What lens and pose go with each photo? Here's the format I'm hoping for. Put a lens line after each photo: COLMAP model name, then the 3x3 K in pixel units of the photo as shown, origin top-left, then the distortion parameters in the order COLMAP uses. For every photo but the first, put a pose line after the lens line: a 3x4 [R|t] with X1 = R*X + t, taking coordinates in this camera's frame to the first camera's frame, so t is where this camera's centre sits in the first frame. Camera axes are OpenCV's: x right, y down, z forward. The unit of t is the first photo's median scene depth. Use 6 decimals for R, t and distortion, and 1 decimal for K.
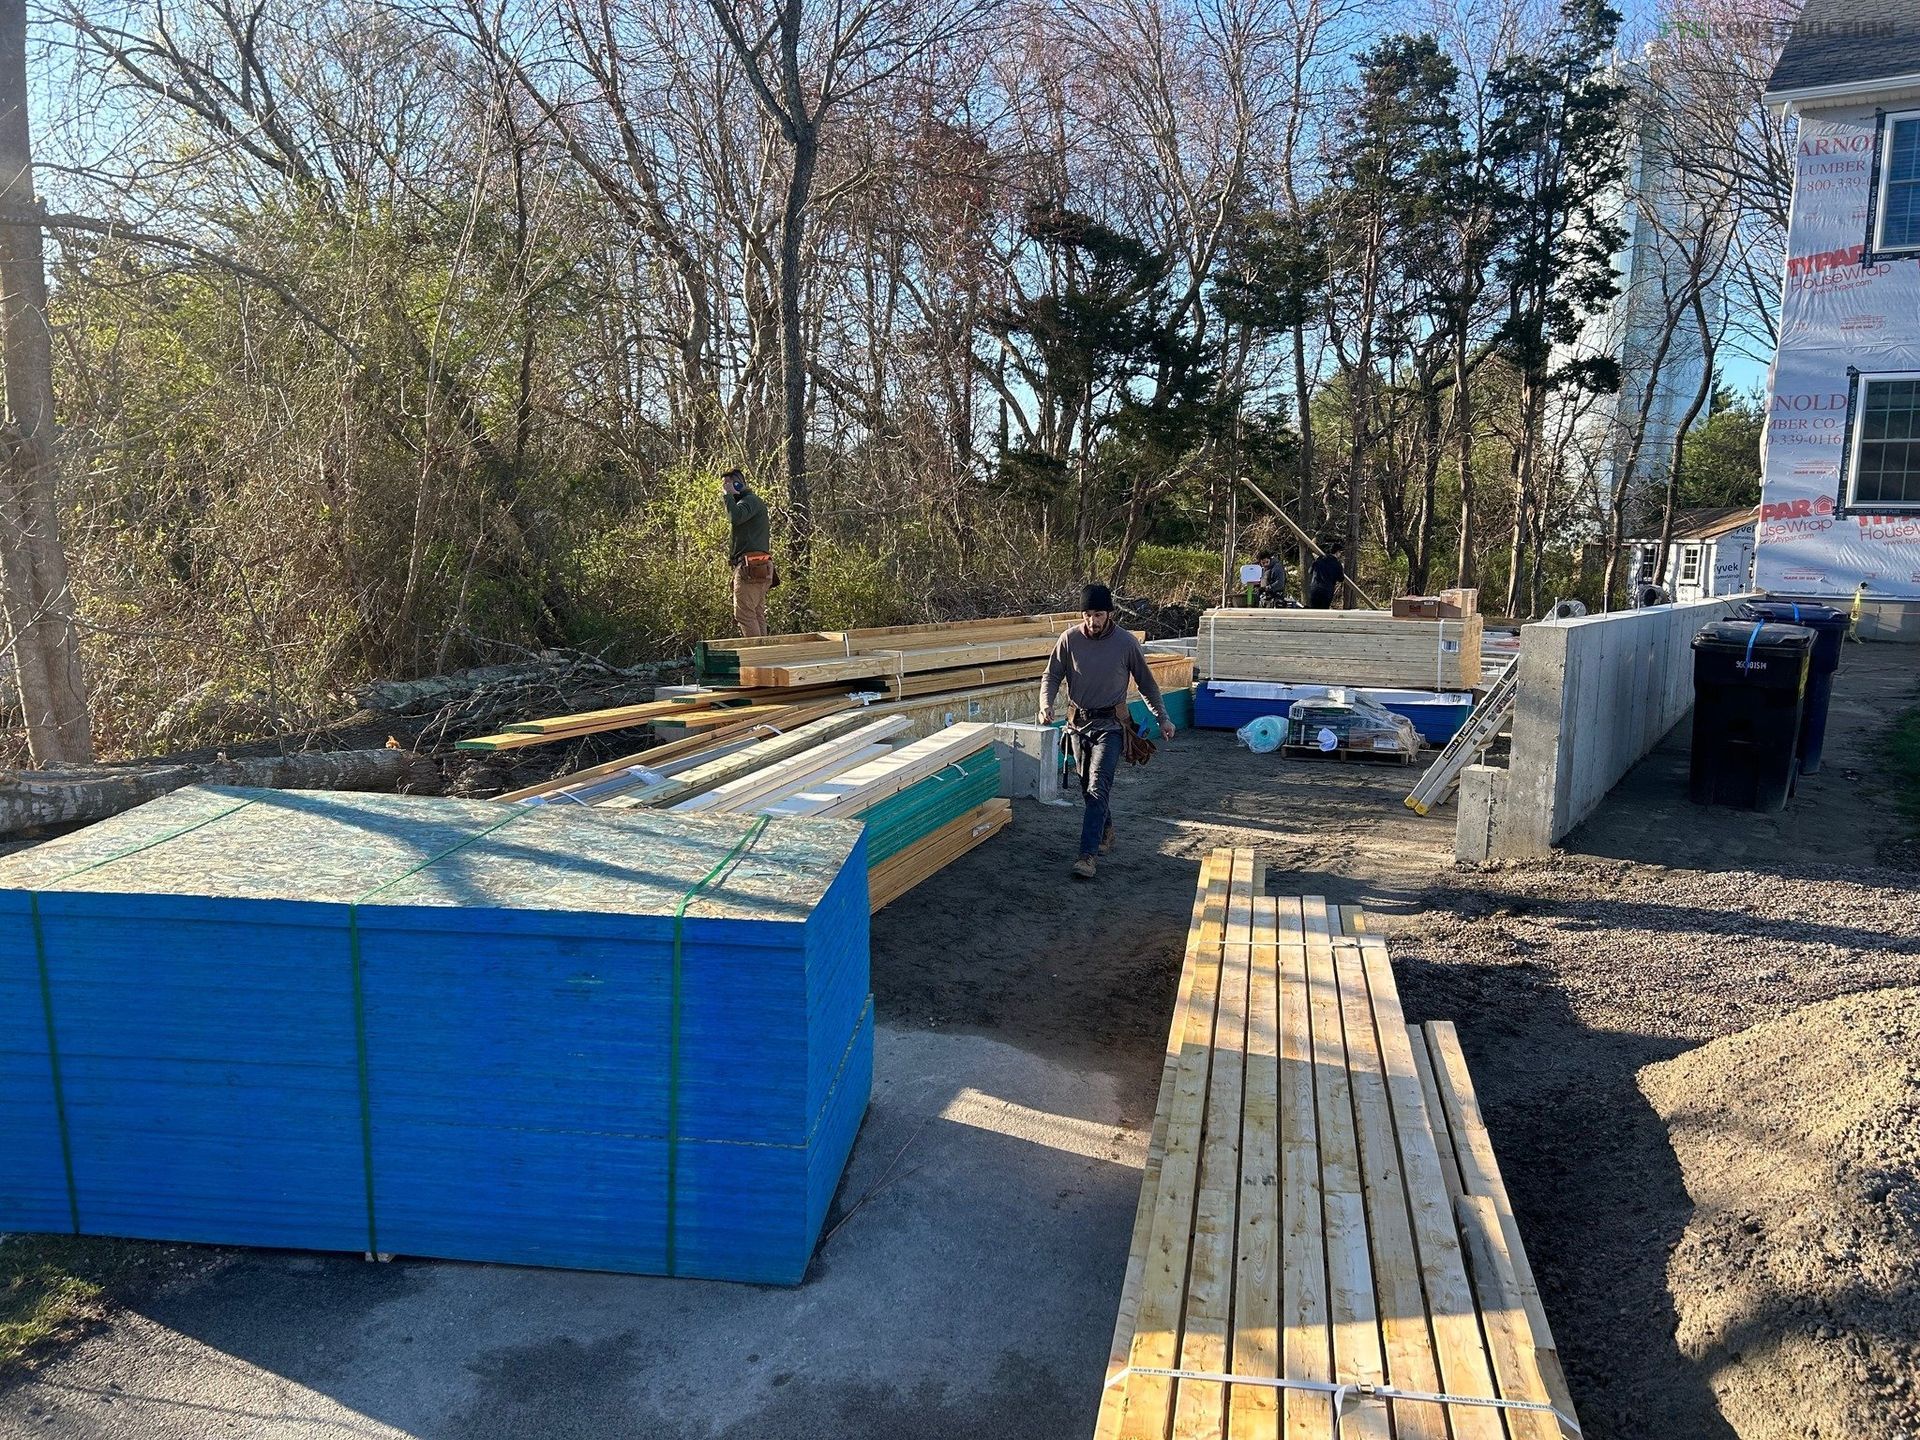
lens RADIAL K [[1448.1, 0, 960.0], [0, 1448.1, 720.0], [0, 0, 1]] dist [0.050761, -0.053289]
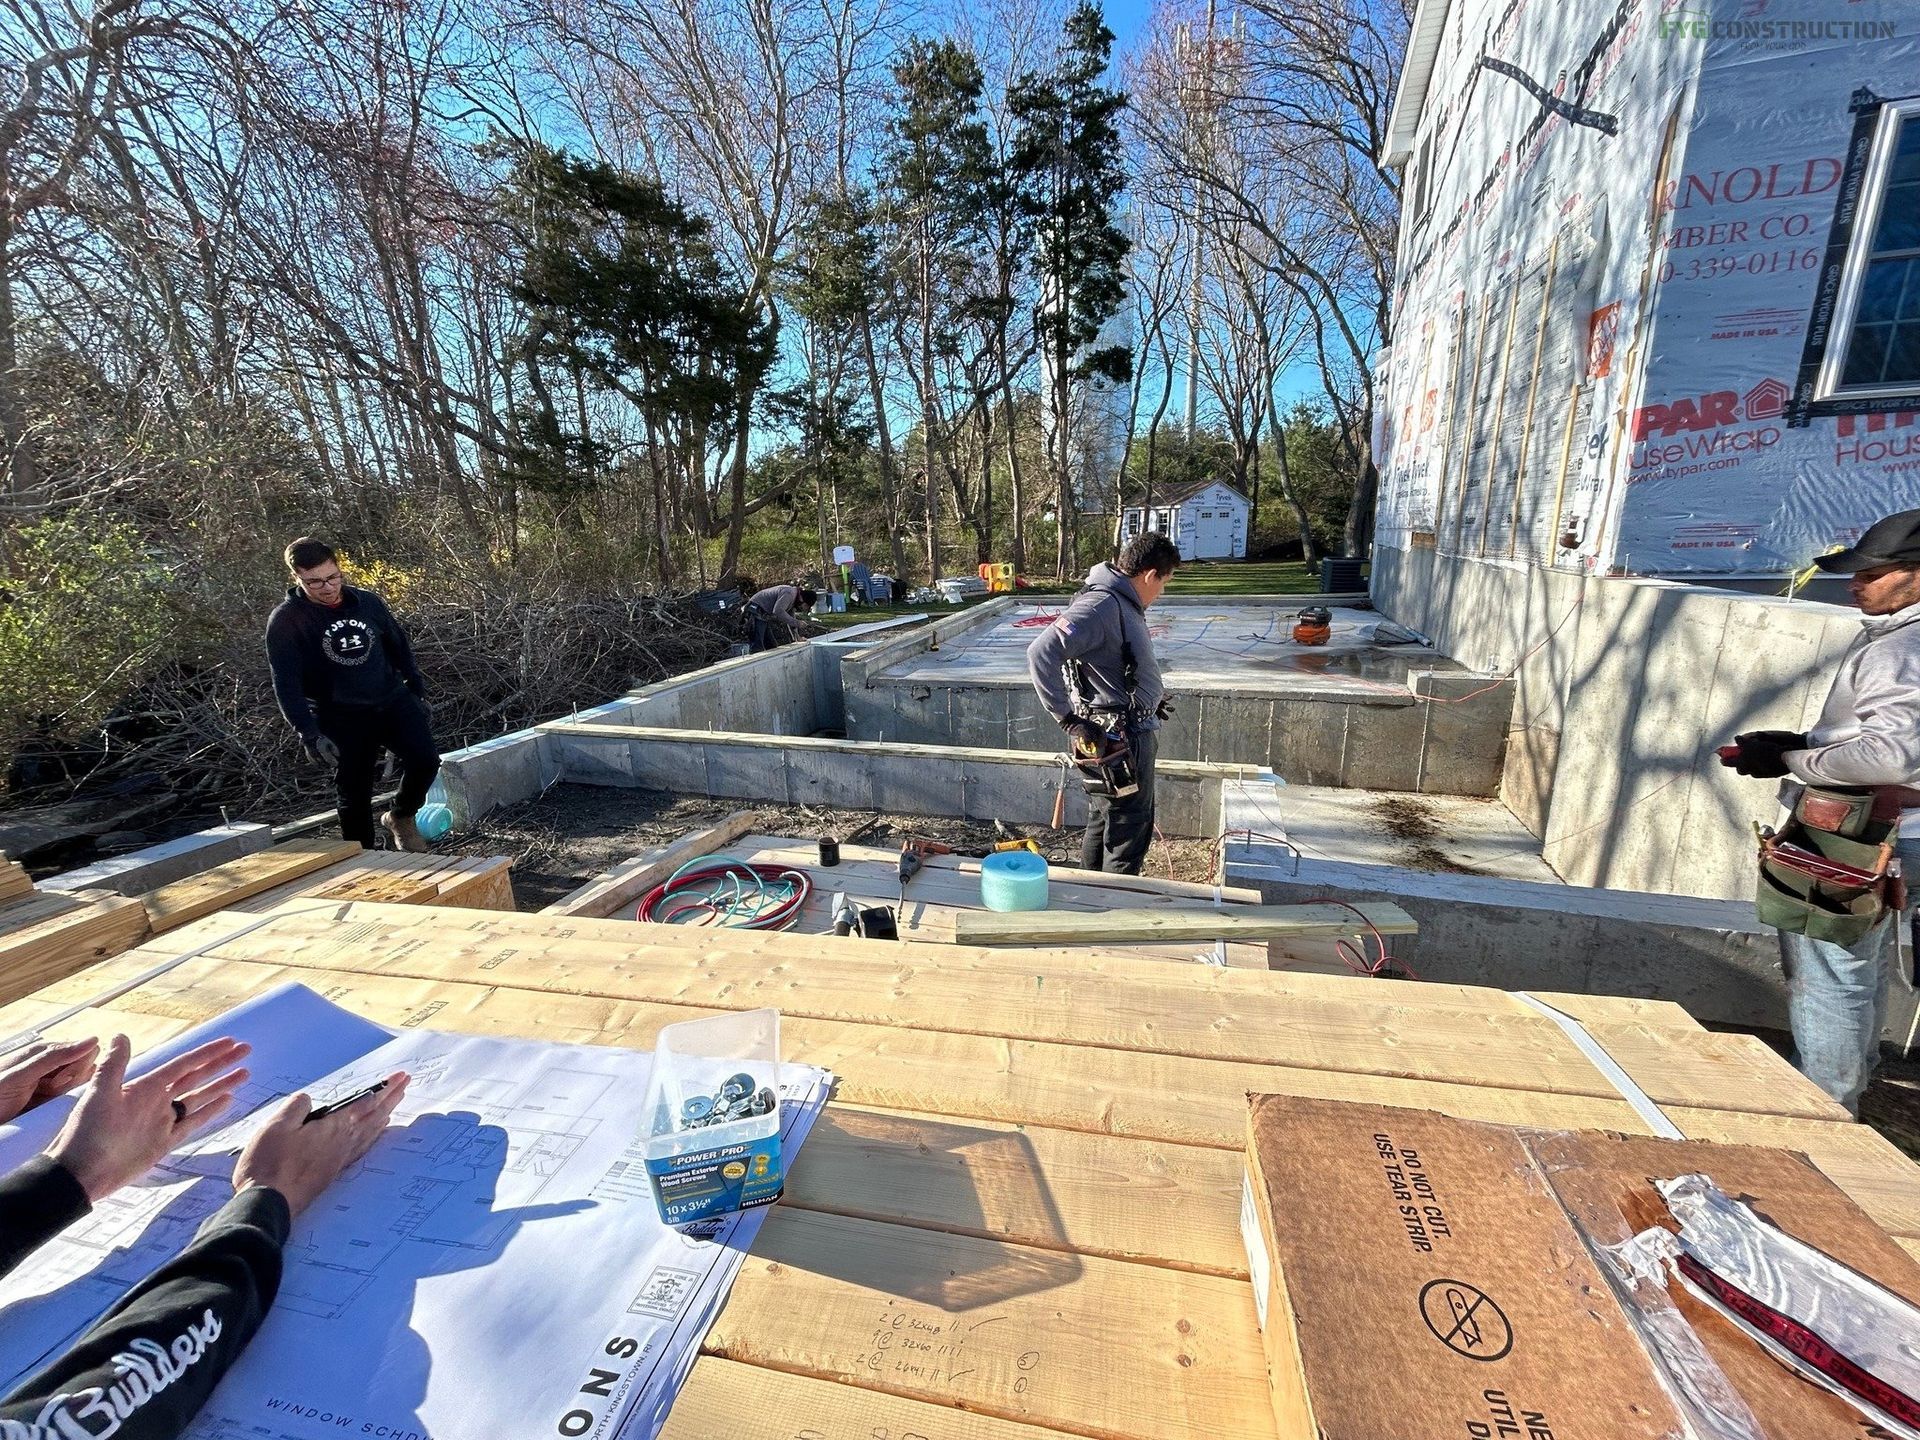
lens RADIAL K [[774.0, 0, 960.0], [0, 774.0, 720.0], [0, 0, 1]] dist [0.002320, -0.003241]
pose [[0.958167, -0.122247, 0.258789, 0.301324], [0.089257, 0.986730, 0.135639, -0.125743], [-0.271936, -0.106866, 0.956363, 1.037143]]
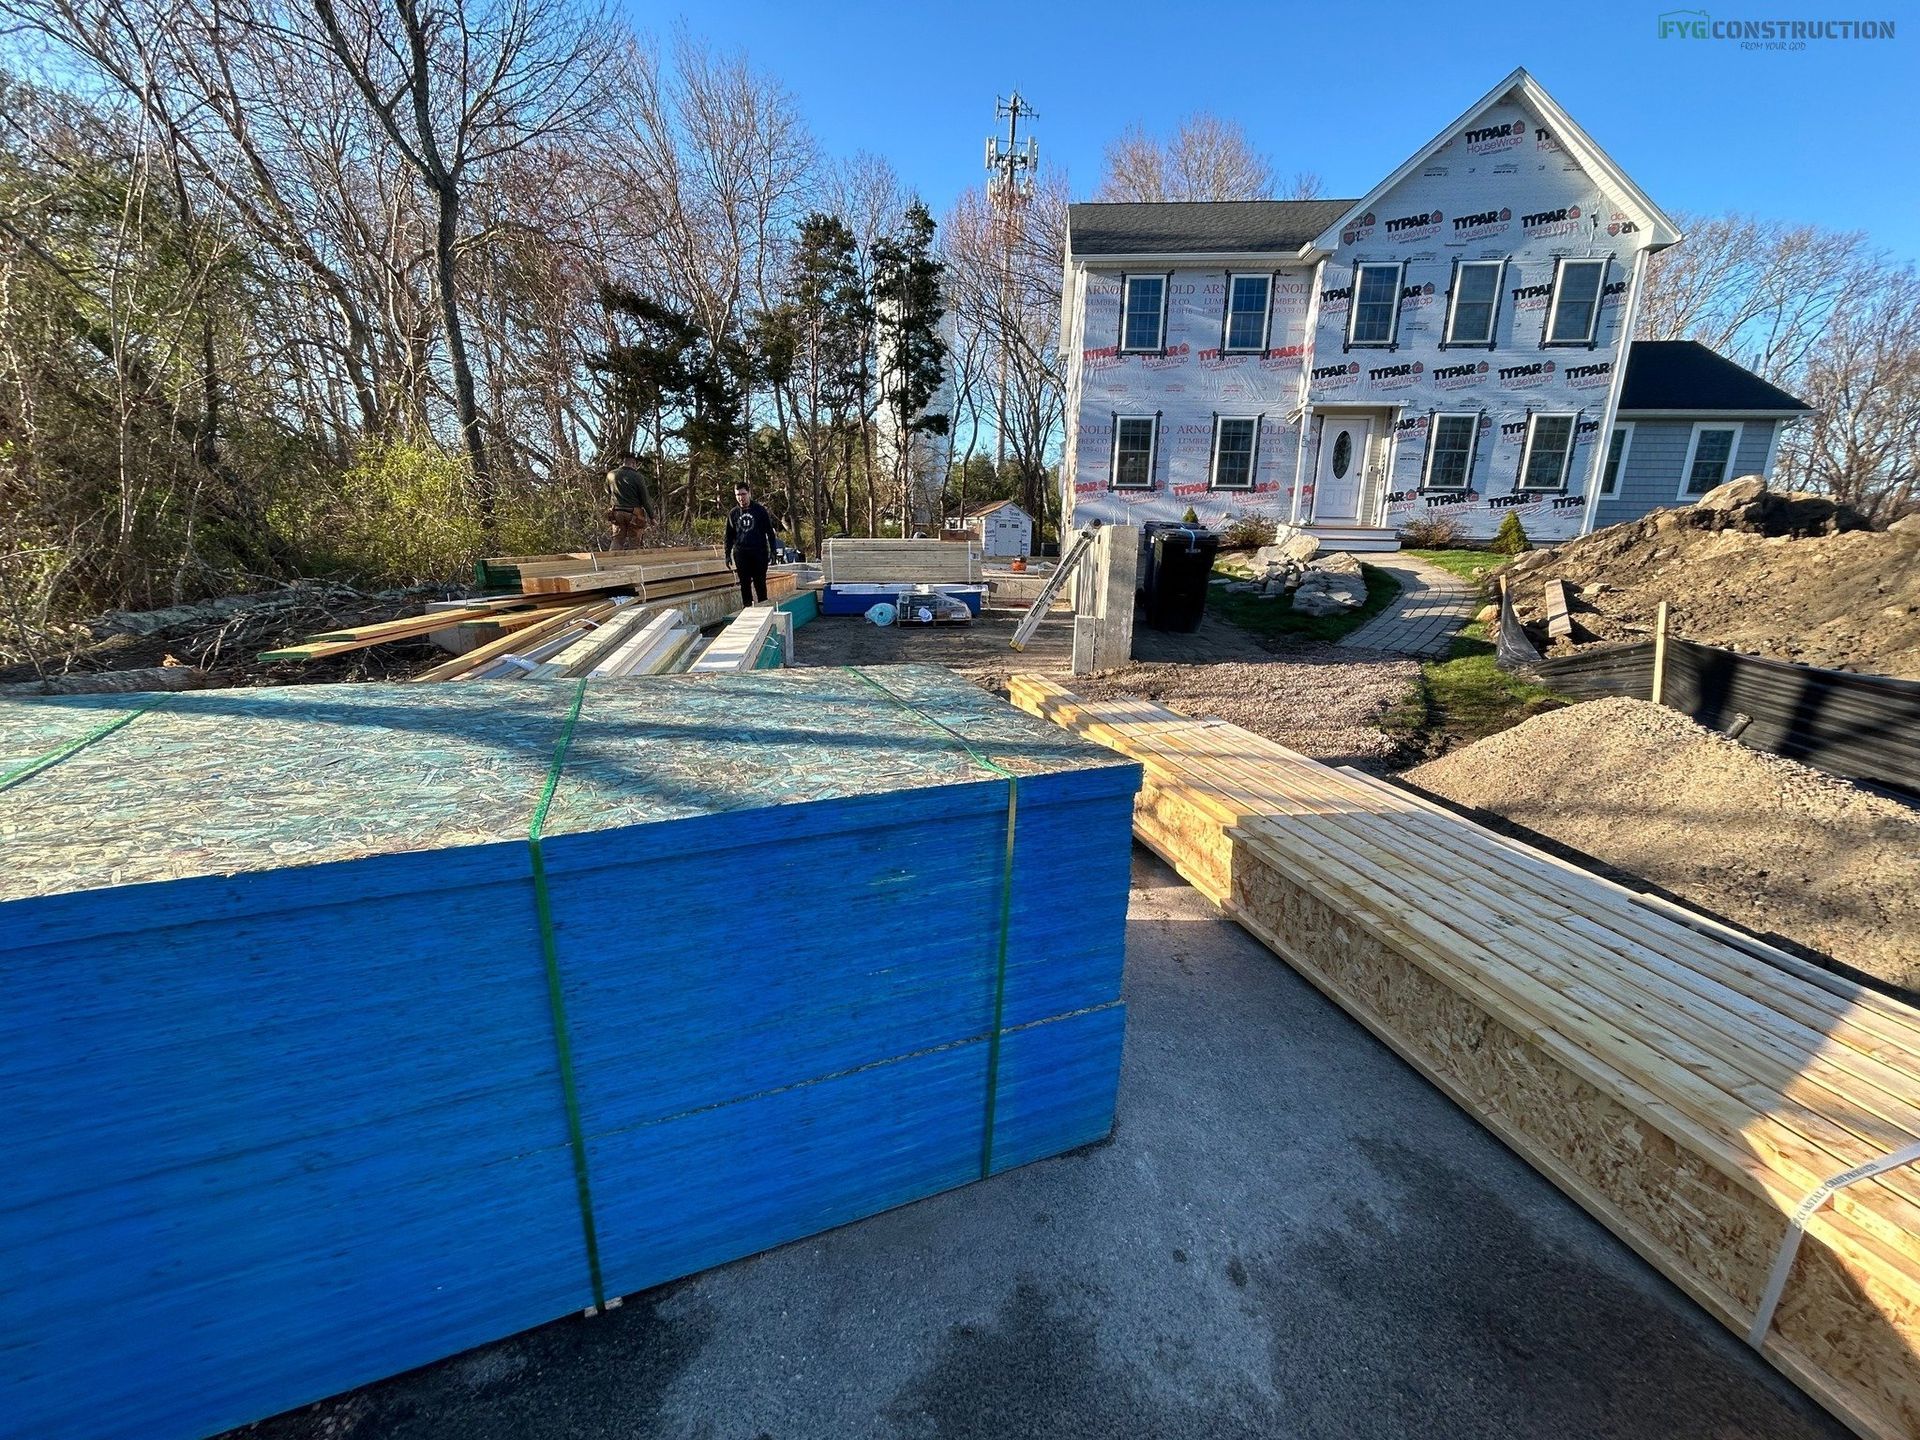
lens RADIAL K [[774.0, 0, 960.0], [0, 774.0, 720.0], [0, 0, 1]] dist [0.002320, -0.003241]
pose [[0.877916, -0.120285, 0.463459, -0.125369], [0.063183, 0.988570, 0.136885, 0.013748], [-0.474627, -0.090891, 0.875482, 0.198216]]
